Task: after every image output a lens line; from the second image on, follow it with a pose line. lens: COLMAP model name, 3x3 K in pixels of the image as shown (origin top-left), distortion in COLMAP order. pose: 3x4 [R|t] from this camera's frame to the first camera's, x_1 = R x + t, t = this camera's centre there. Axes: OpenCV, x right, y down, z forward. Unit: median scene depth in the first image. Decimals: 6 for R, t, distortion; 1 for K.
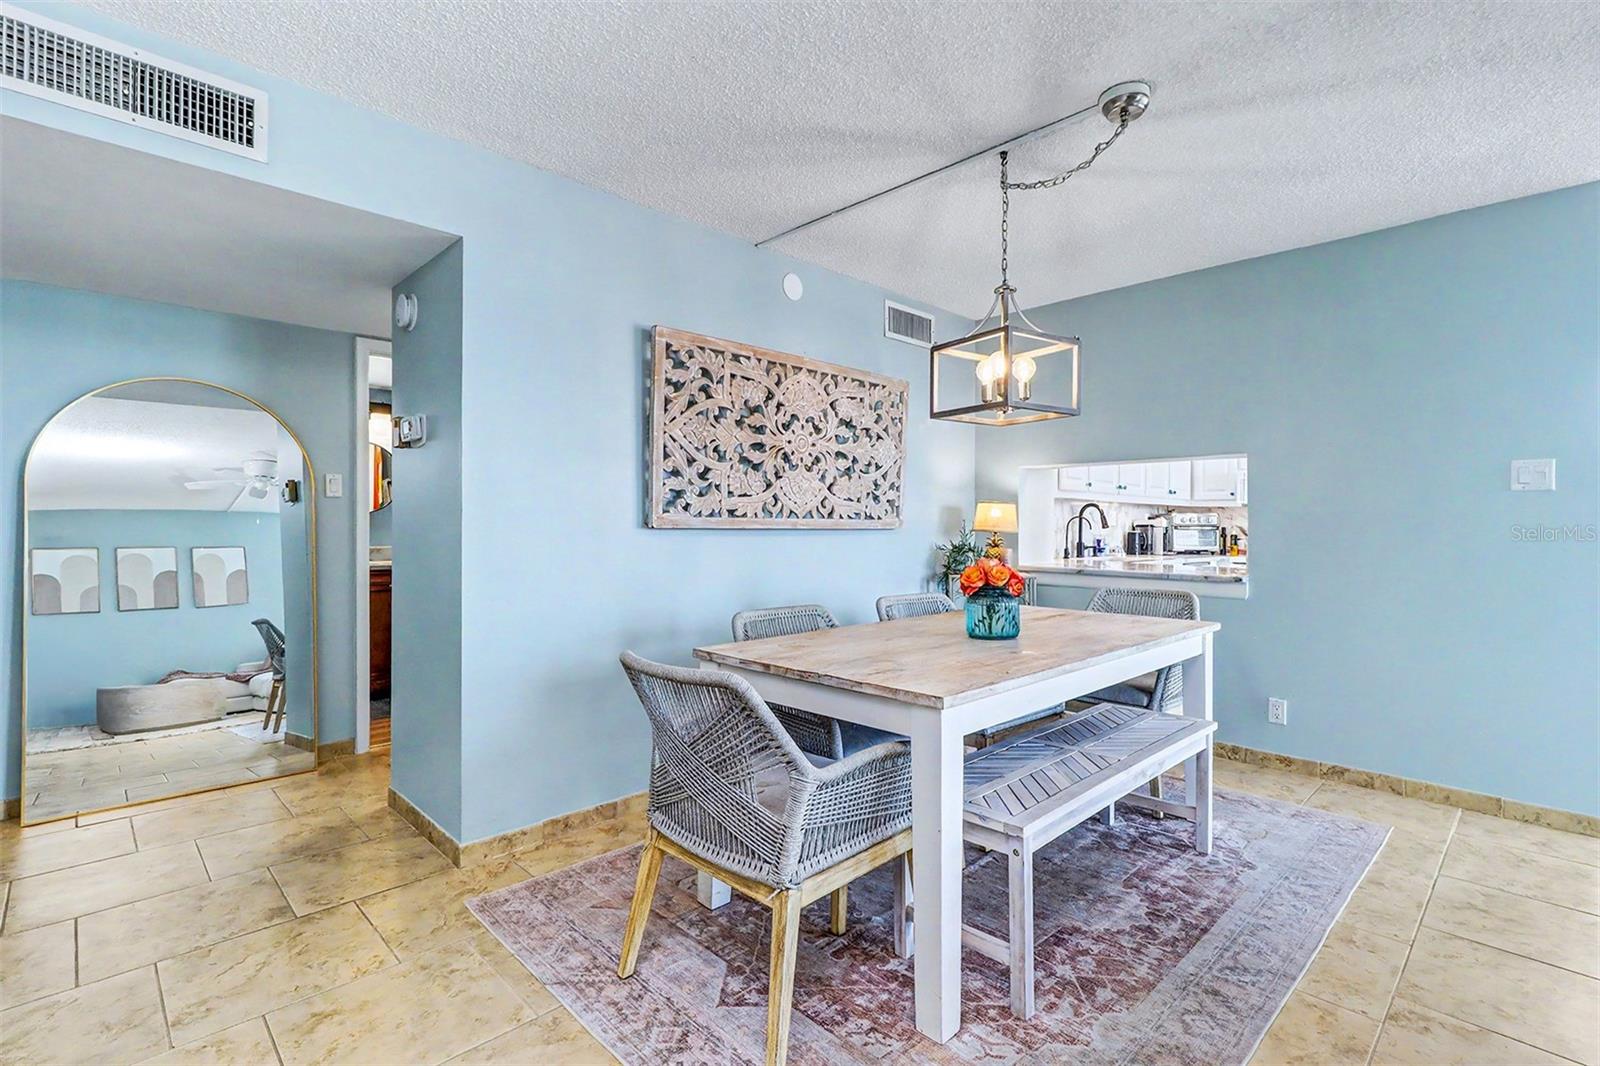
lens RADIAL K [[762.7, 0, 790.4], [0, 762.7, 519.7], [0, 0, 1]] dist [0.002969, -0.000660]
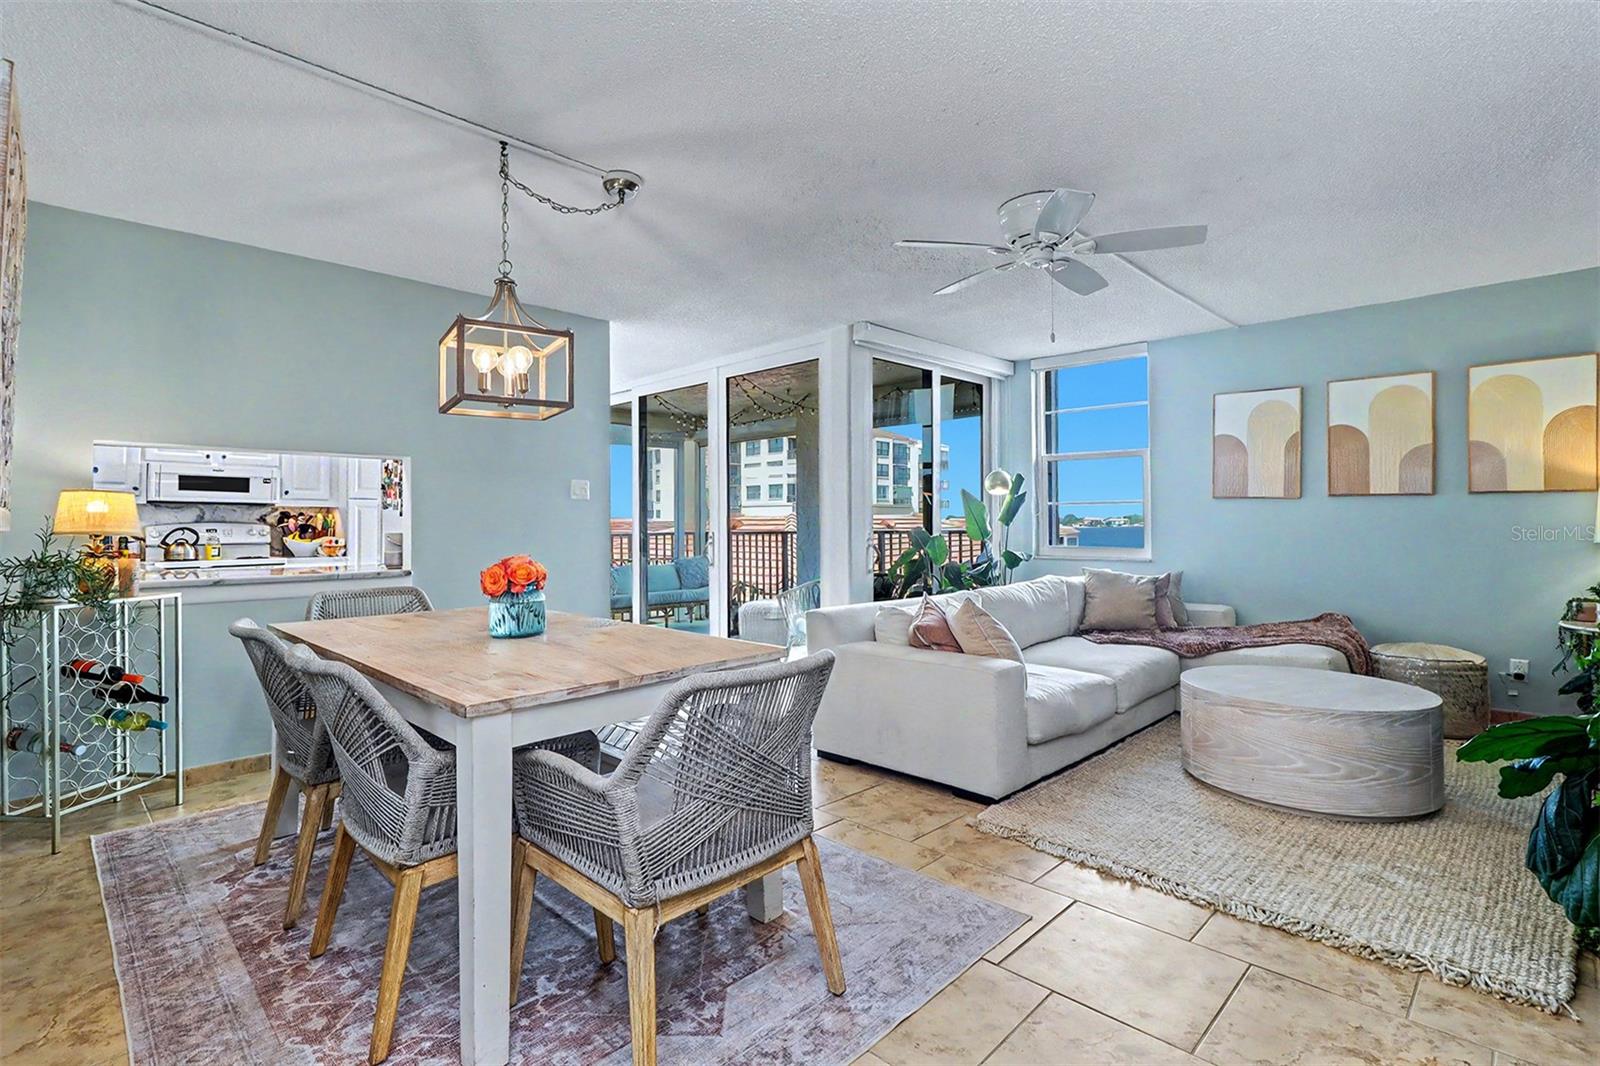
lens RADIAL K [[762.7, 0, 803.9], [0, 762.7, 512.2], [0, 0, 1]] dist [0.002969, -0.000660]
pose [[-0.041874, 0.009947, 0.999073, -0.544493], [0.003306, 0.999946, -0.009817, 0.005515], [-0.999117, 0.002892, -0.041905, 0.497876]]
